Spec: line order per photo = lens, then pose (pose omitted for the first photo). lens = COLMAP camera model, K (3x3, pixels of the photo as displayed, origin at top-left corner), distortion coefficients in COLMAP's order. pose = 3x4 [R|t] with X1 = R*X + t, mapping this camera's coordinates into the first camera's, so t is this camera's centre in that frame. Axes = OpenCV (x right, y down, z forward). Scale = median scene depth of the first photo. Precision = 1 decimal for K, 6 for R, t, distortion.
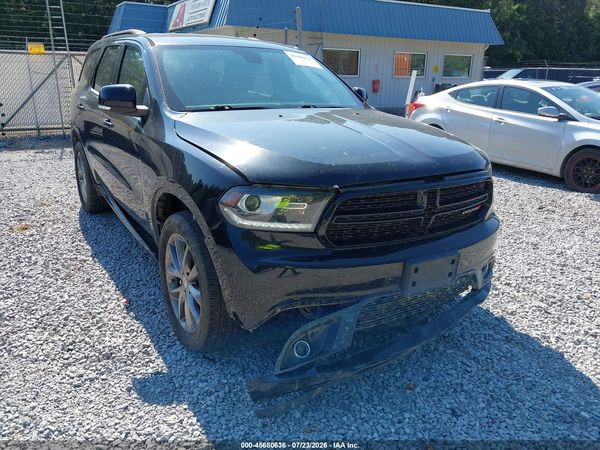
lens RADIAL K [[458.3, 0, 300.0], [0, 458.3, 225.0], [0, 0, 1]] dist [0.010104, -0.000315]
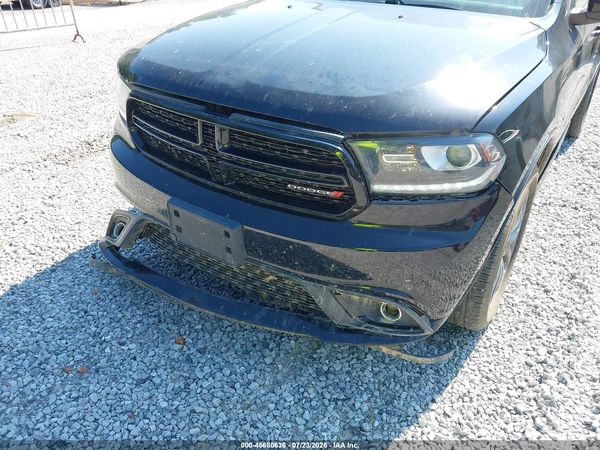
lens RADIAL K [[464.1, 0, 309.8], [0, 464.1, 233.9], [0, 0, 1]] dist [0.008385, -0.009696]
pose [[0.428600, 0.454614, -0.780787, 0.763936], [-0.295176, 0.887222, 0.354554, -0.174594], [0.853917, 0.078508, 0.514454, 0.593758]]
